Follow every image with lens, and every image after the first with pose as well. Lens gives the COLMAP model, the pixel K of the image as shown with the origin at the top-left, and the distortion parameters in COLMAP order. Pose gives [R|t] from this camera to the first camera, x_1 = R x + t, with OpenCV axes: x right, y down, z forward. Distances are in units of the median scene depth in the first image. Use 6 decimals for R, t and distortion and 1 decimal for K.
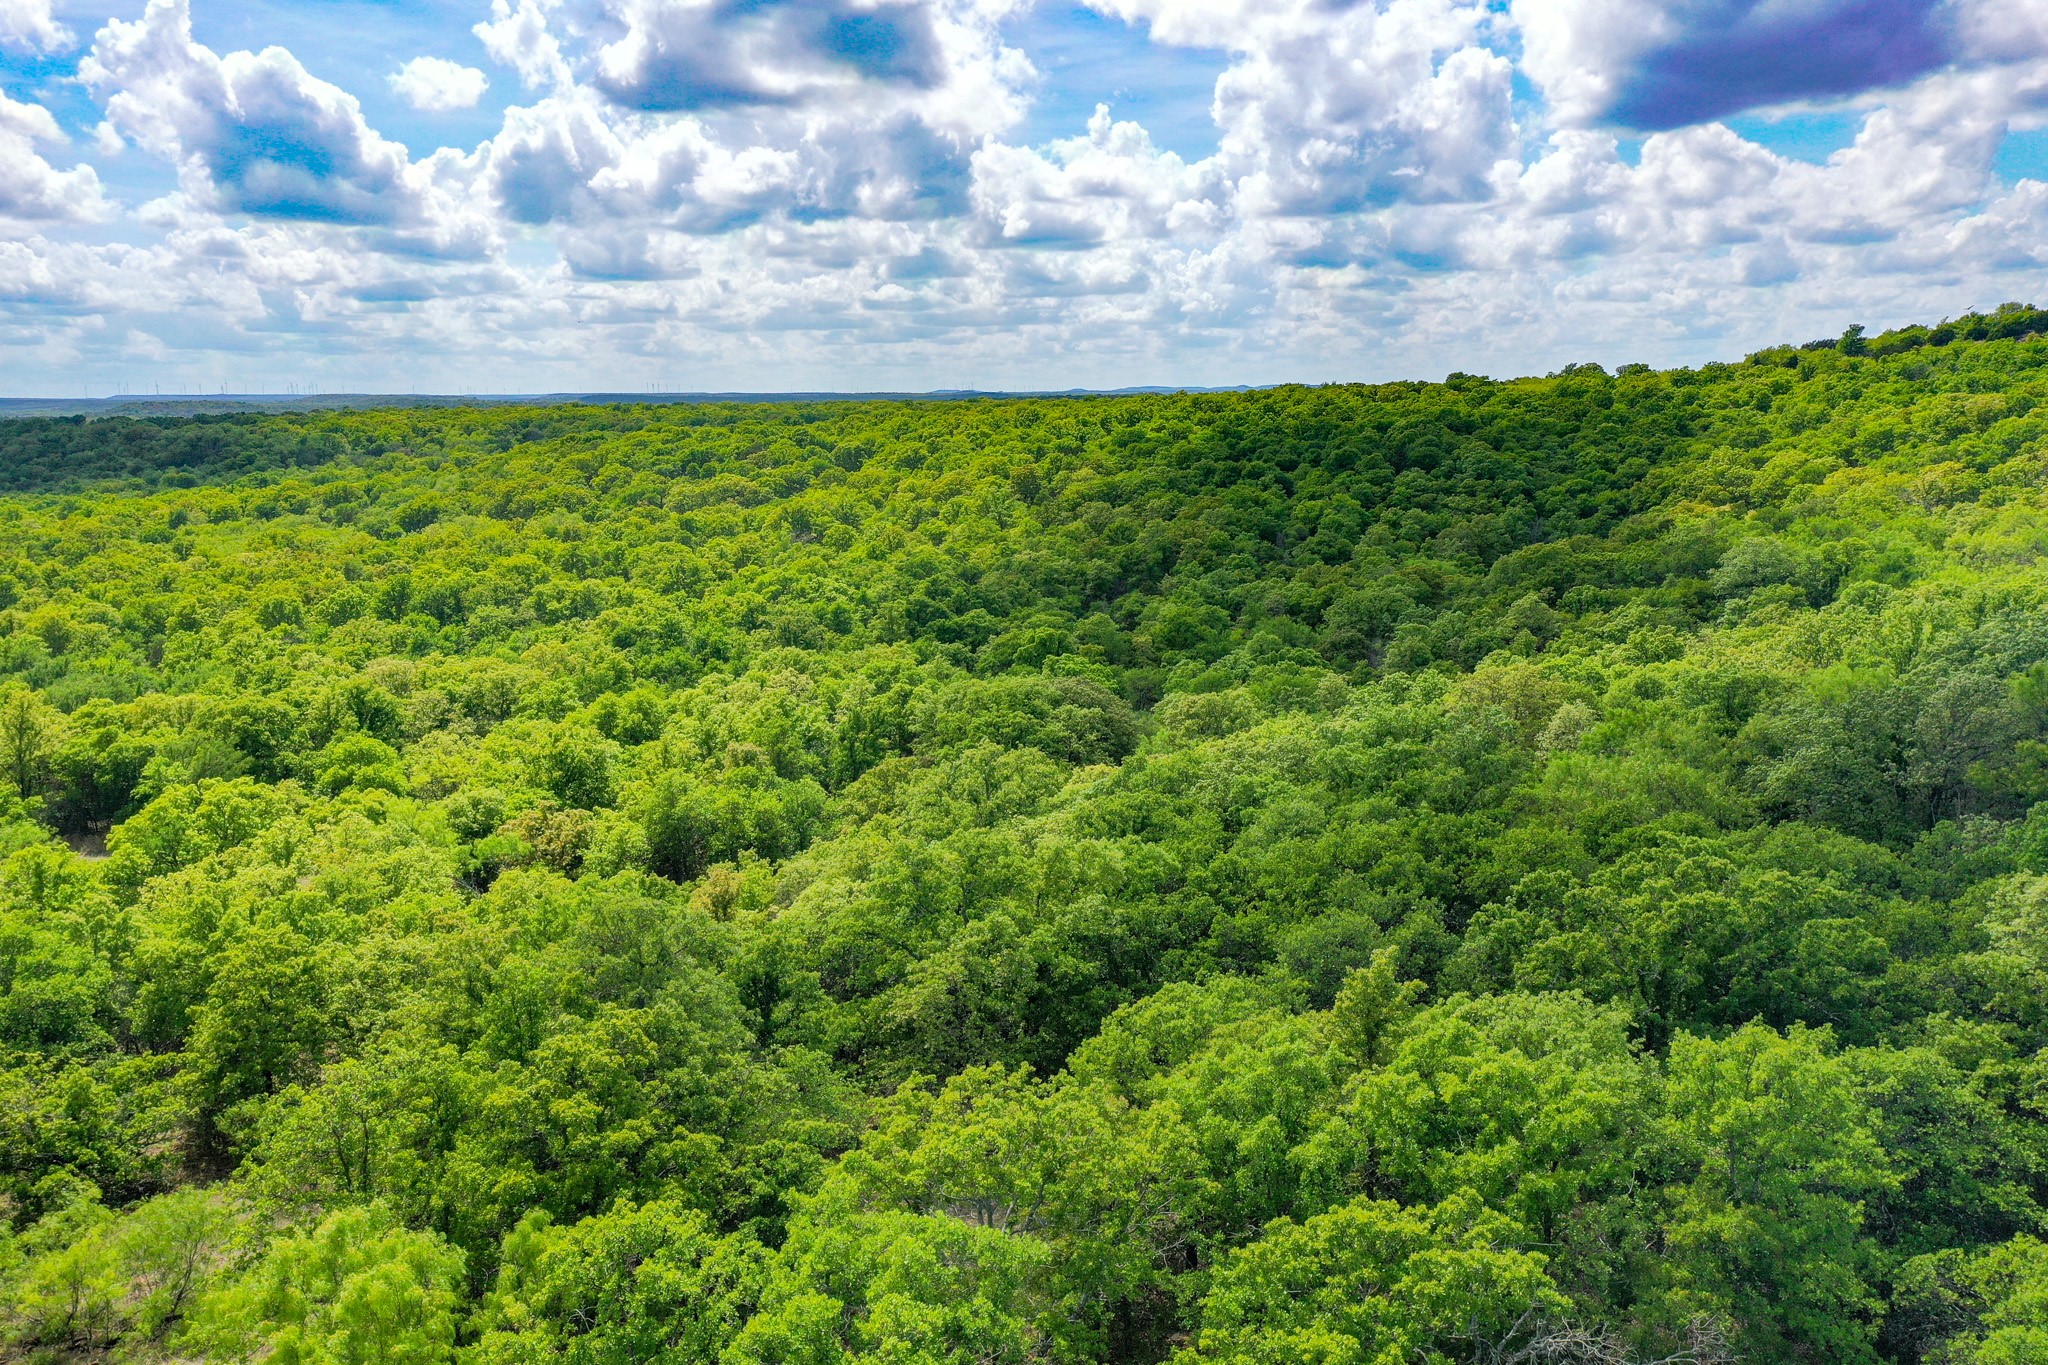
lens RADIAL K [[1676.7, 0, 1026.5], [0, 1676.7, 687.0], [0, 0, 1]] dist [0.003332, 0.008341]
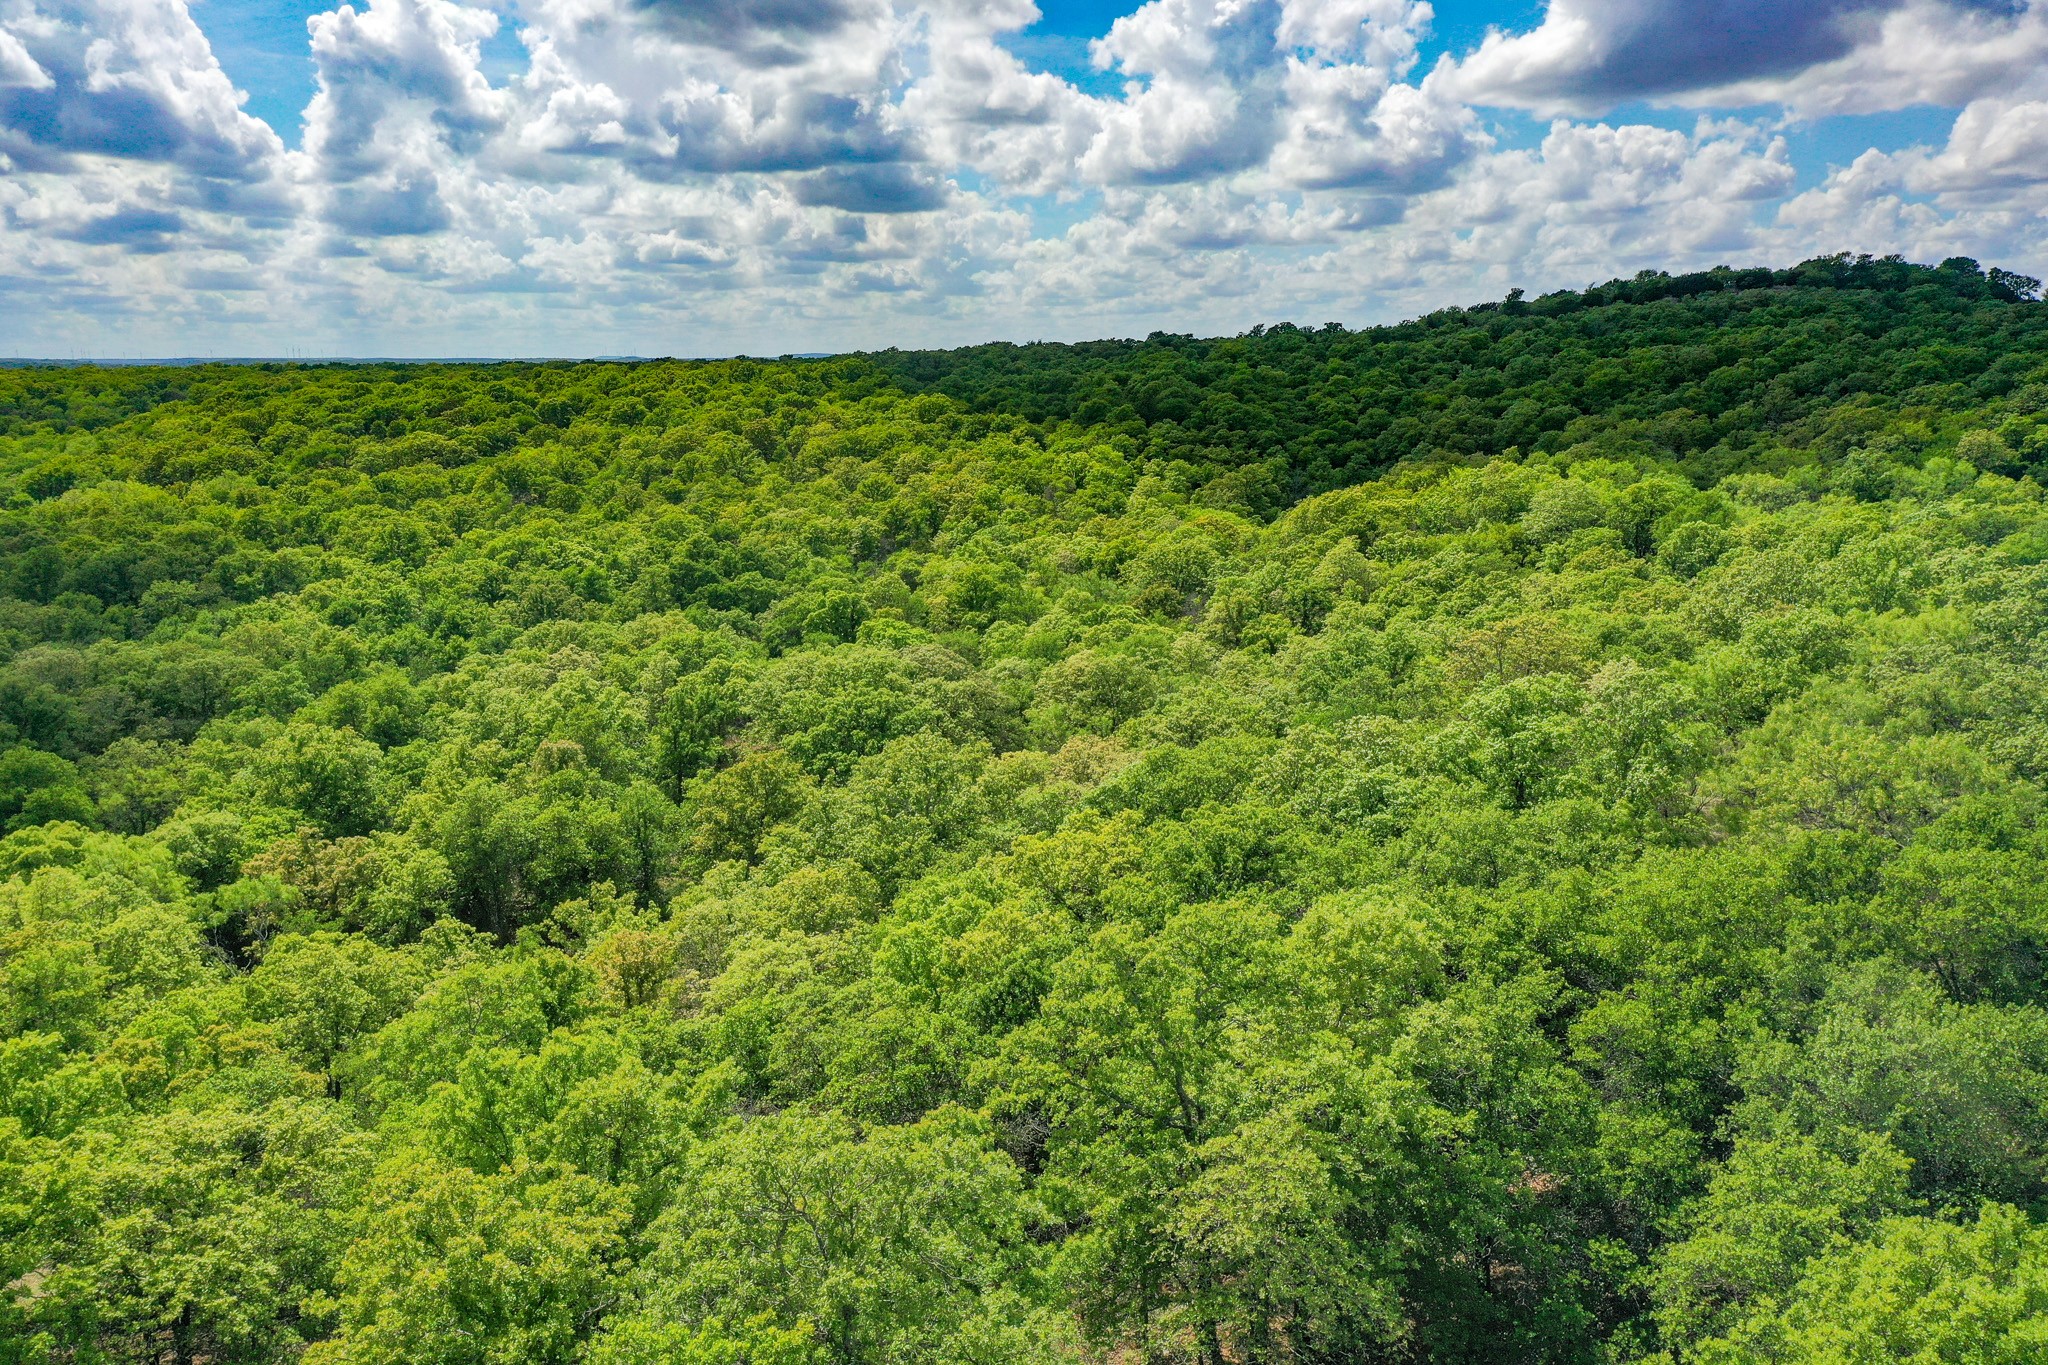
lens RADIAL K [[1611.9, 0, 1032.5], [0, 1611.9, 697.8], [0, 0, 1]] dist [0.009411, -0.008522]
pose [[0.978805, -0.038824, 0.201079, -0.052667], [0.032272, 0.998839, 0.035759, -0.004104], [-0.202234, -0.028512, 0.978922, 0.100157]]
